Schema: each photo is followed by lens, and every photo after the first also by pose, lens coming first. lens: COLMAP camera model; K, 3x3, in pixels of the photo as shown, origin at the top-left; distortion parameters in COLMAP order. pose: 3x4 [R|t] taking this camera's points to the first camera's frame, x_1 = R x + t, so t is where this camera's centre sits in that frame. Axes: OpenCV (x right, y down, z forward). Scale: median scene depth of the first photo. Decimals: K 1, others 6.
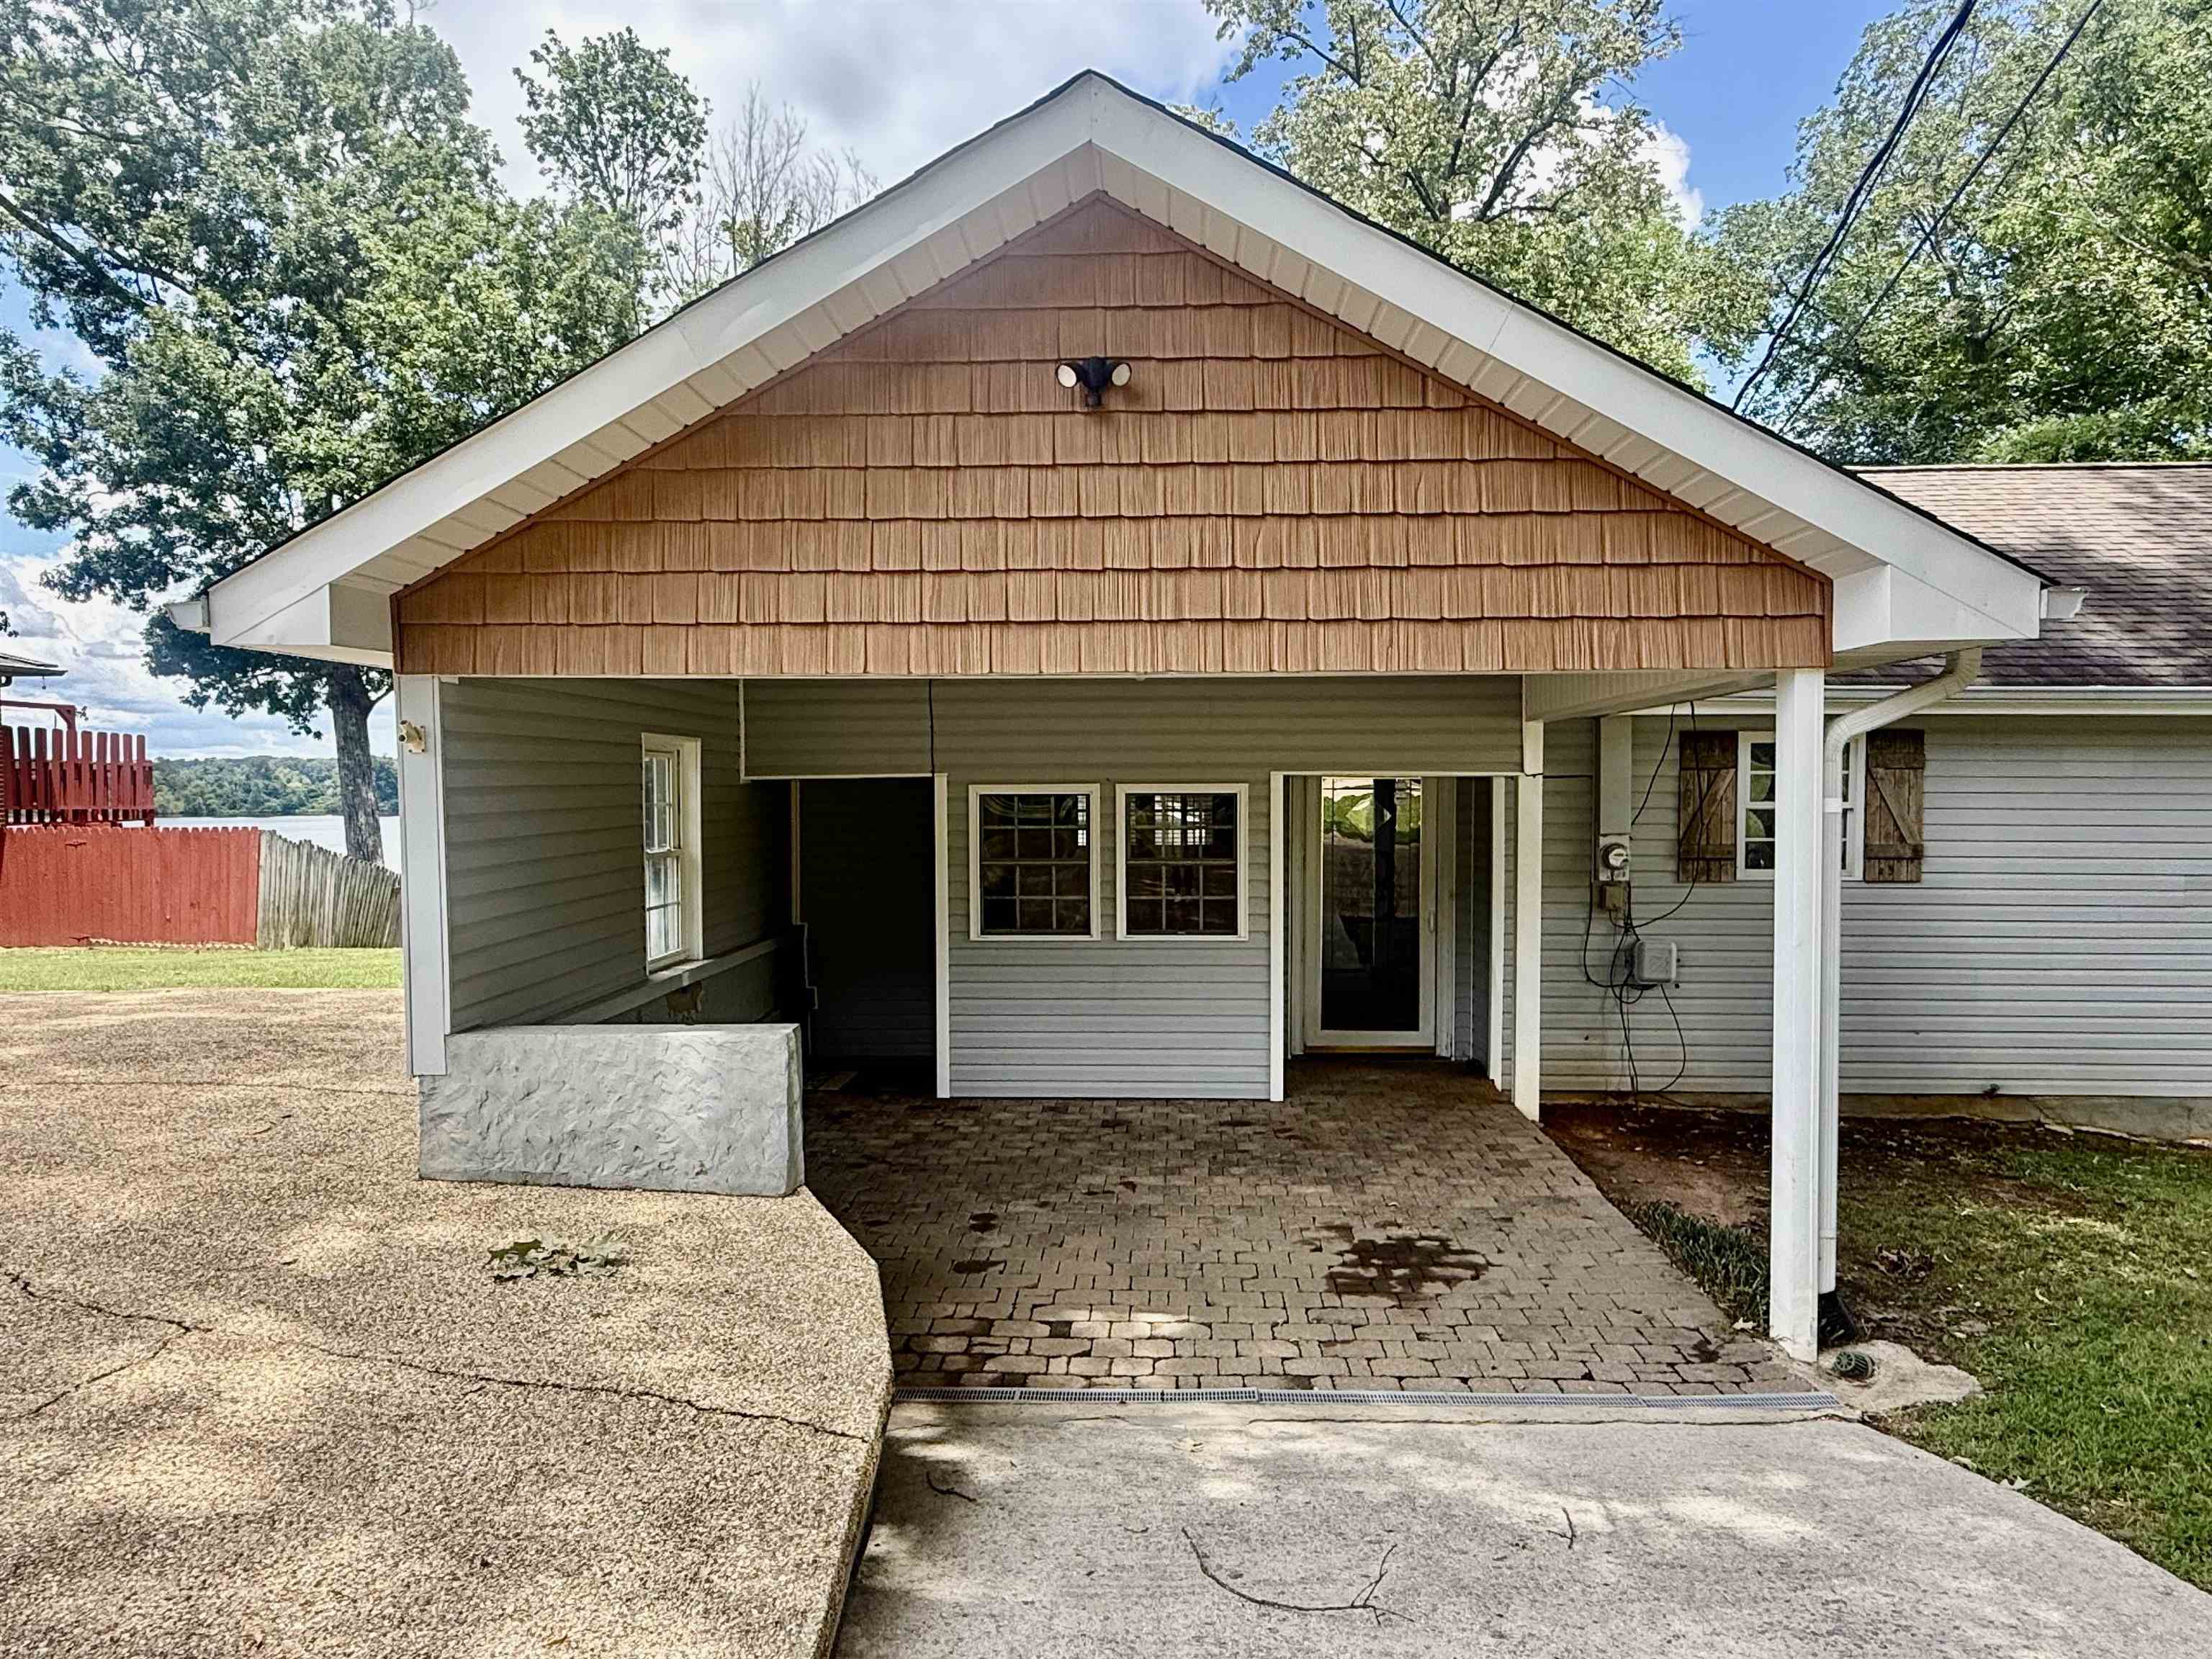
lens RADIAL K [[1401.8, 0, 1109.2], [0, 1401.8, 841.2], [0, 0, 1]] dist [0.004687, 0.004557]
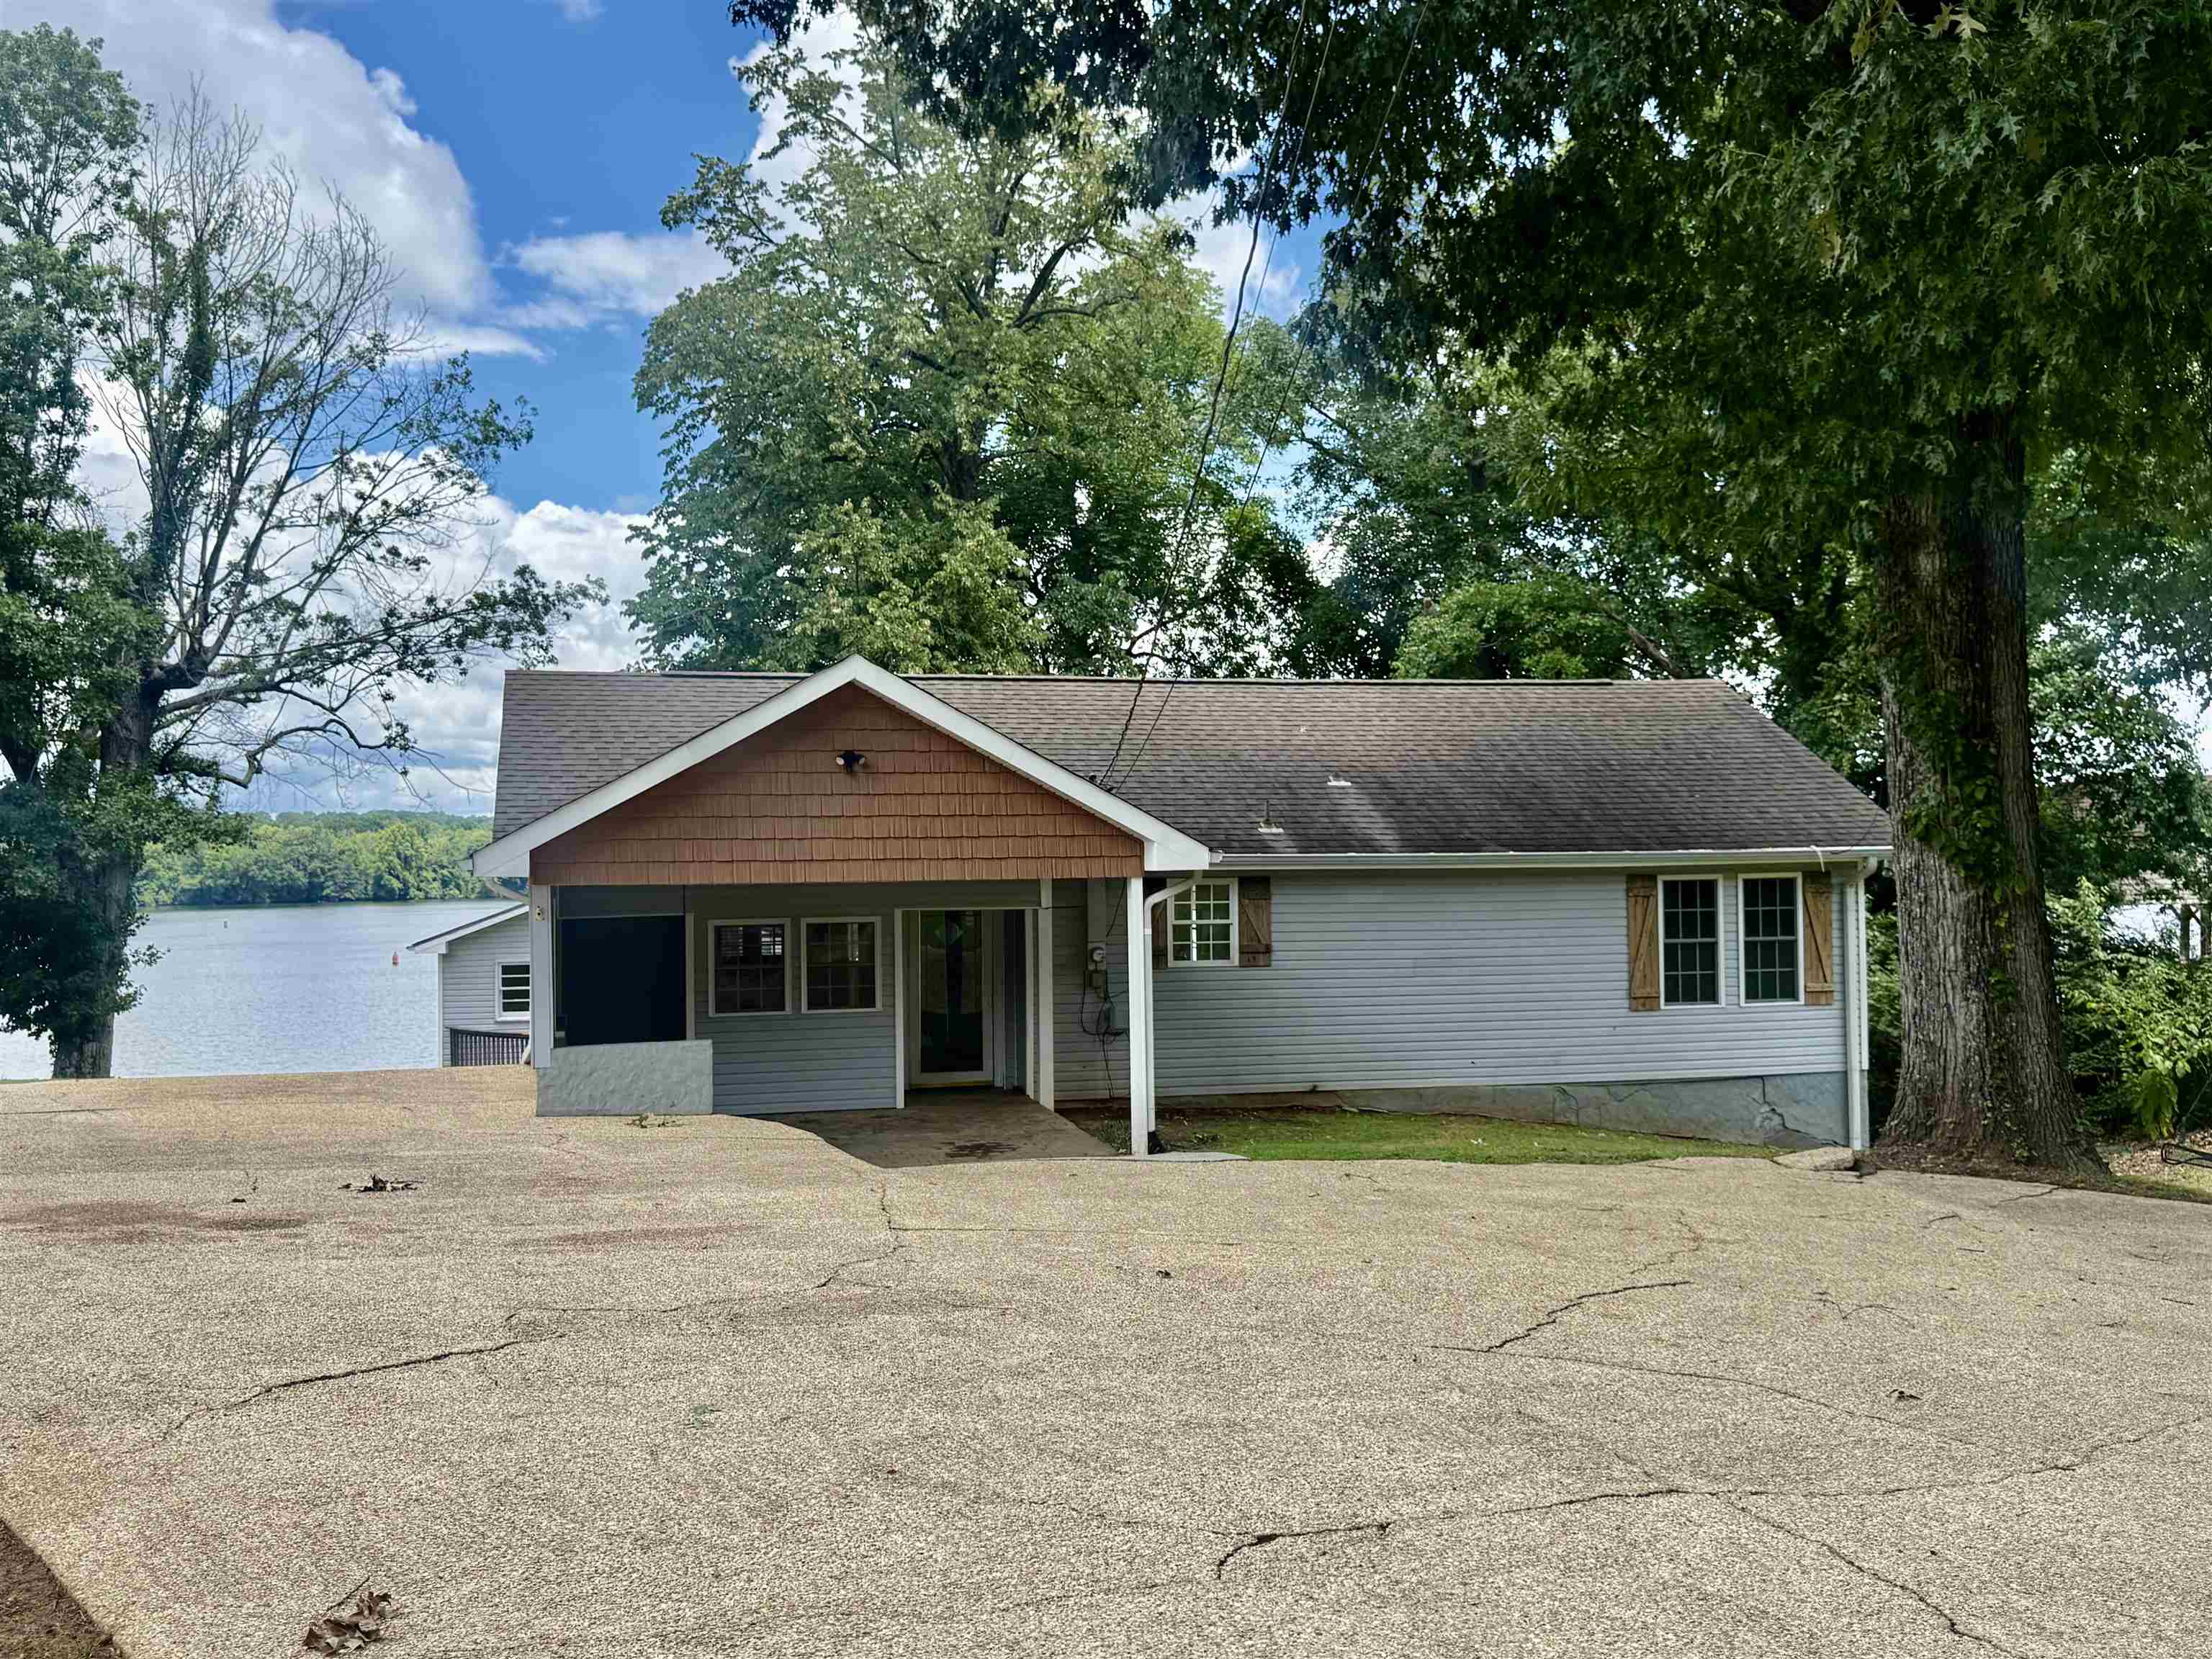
lens RADIAL K [[2098.3, 0, 1121.0], [0, 2098.3, 837.6], [0, 0, 1]] dist [0.153040, -0.301695]
pose [[0.957842, -0.005444, 0.287242, -0.106942], [0.020392, 0.998587, -0.049072, -0.001752], [-0.286569, 0.052861, 0.956600, -0.457878]]
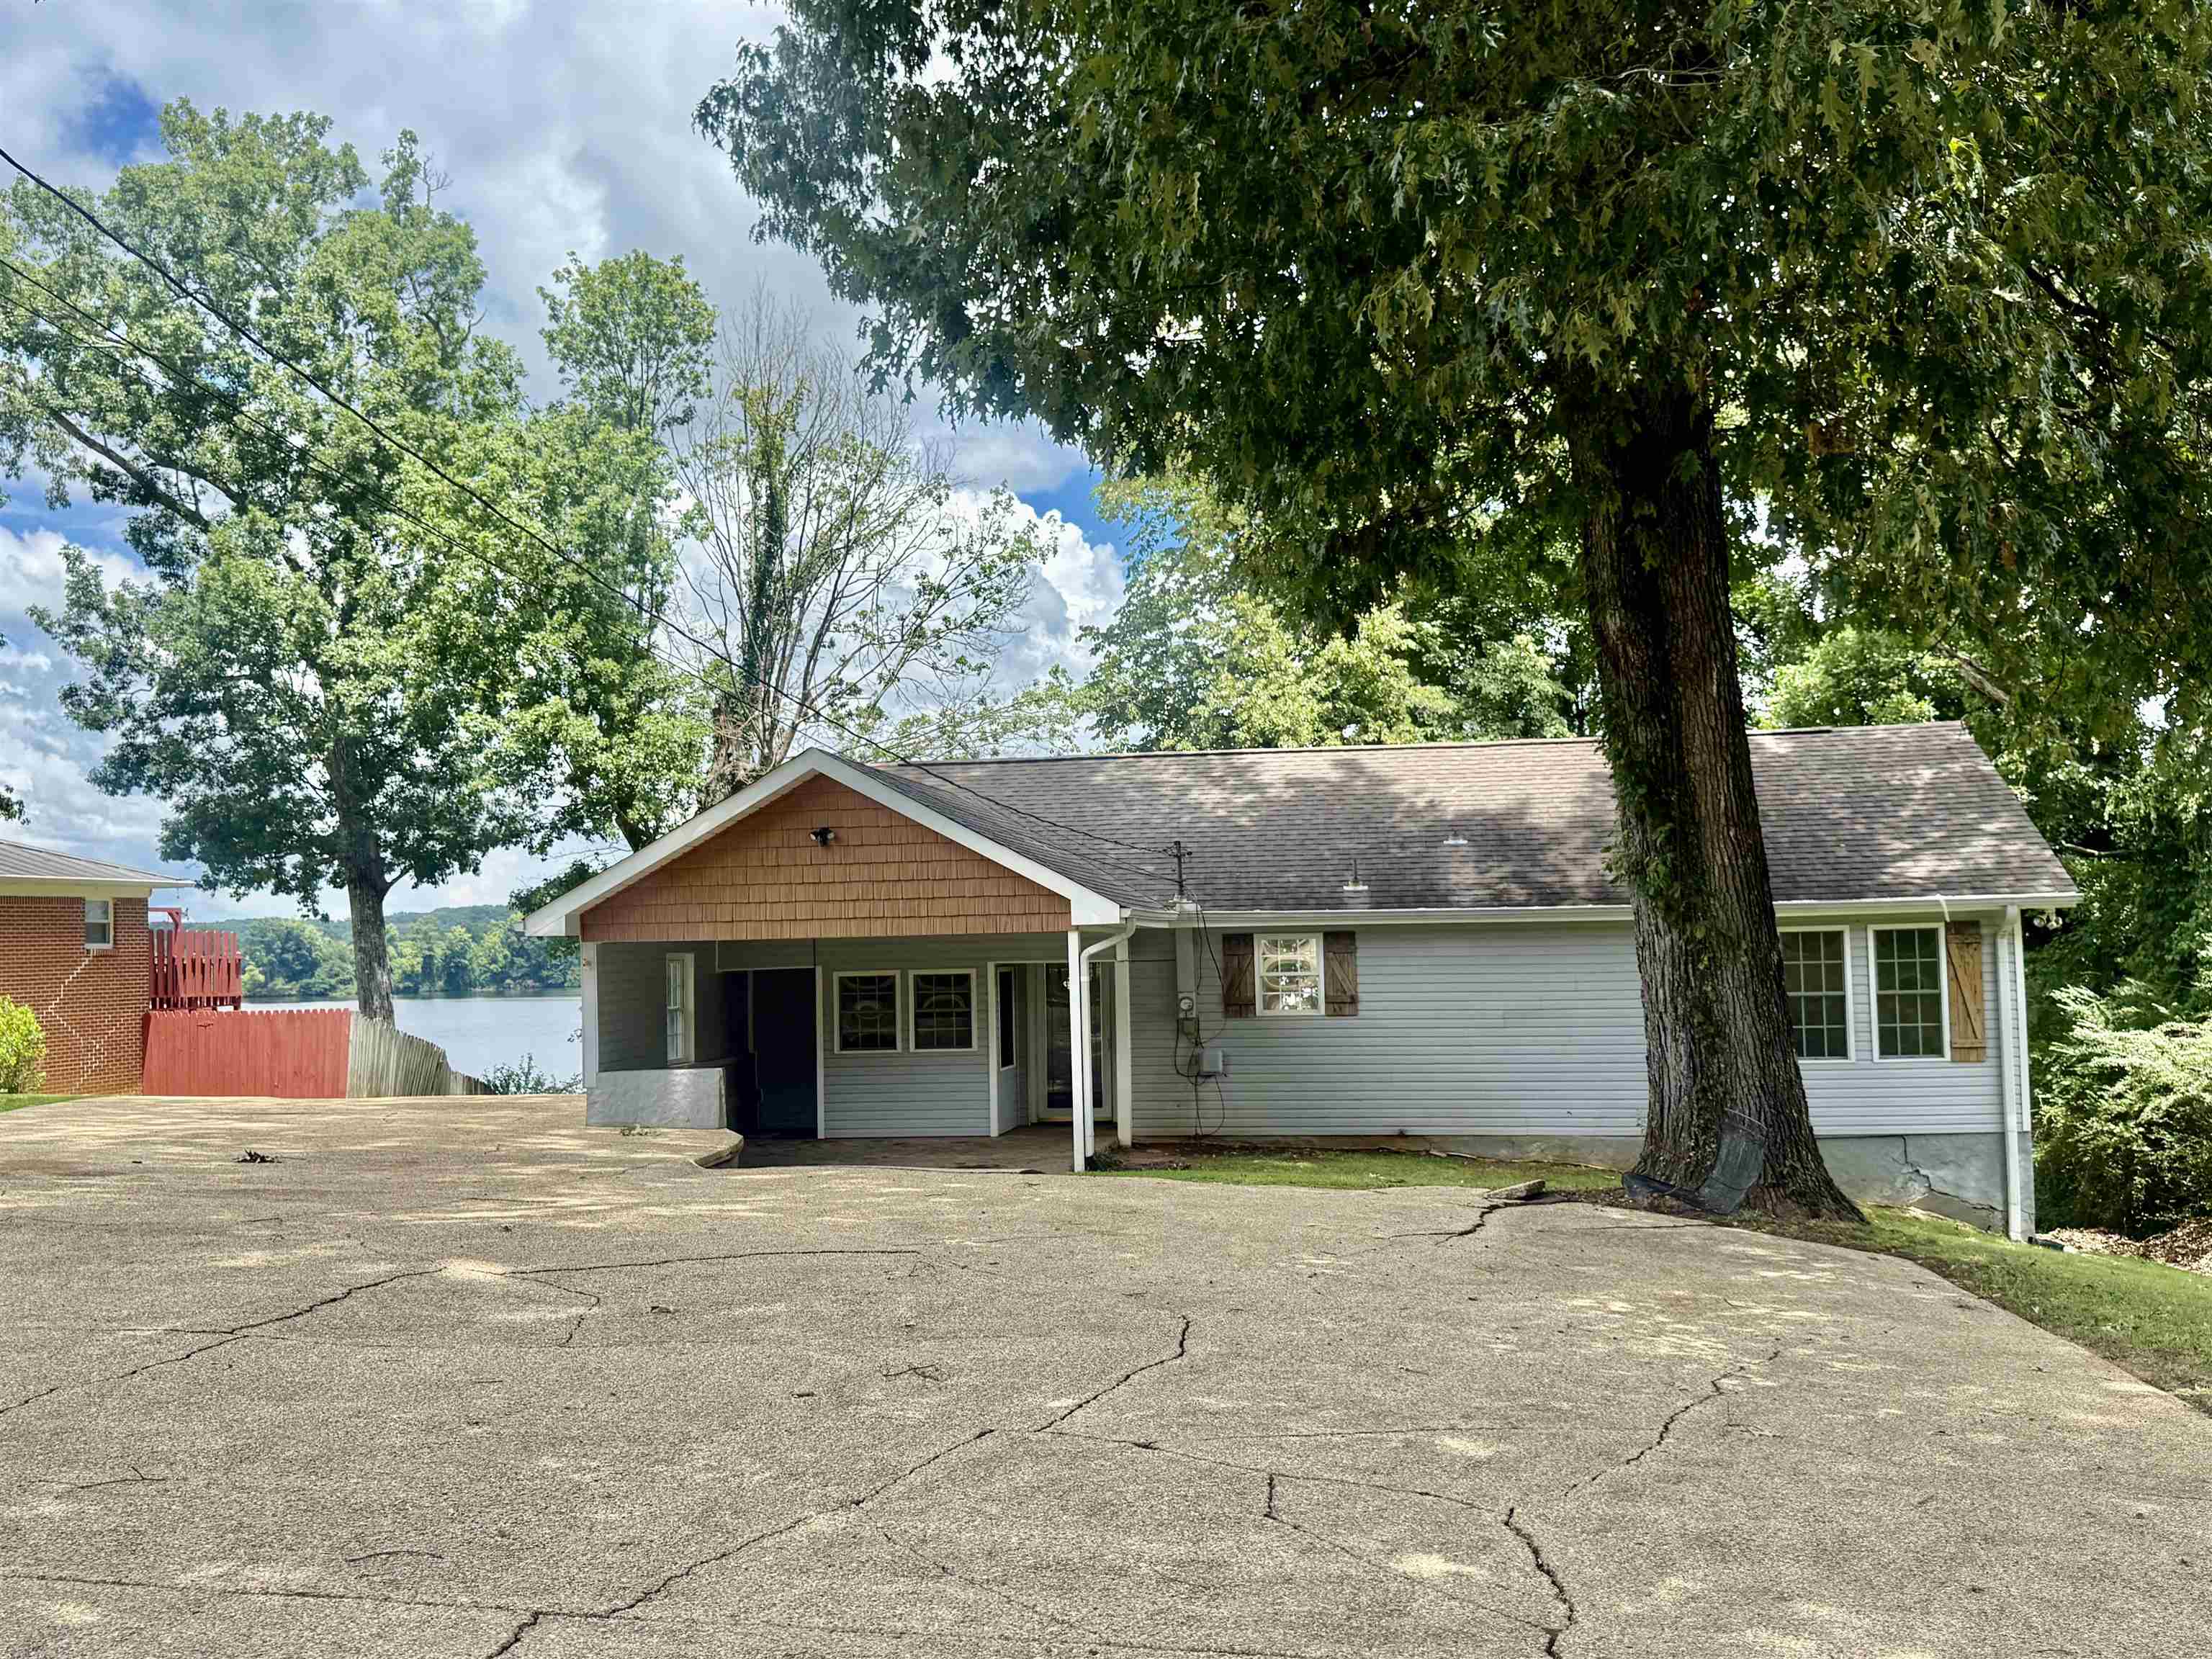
lens RADIAL K [[2098.3, 0, 1121.0], [0, 2098.3, 837.6], [0, 0, 1]] dist [0.153040, -0.301695]
pose [[0.994875, -0.023766, -0.098281, 0.181334], [0.015067, 0.995978, -0.088324, 0.011657], [0.099984, 0.086391, 0.991231, -0.571706]]
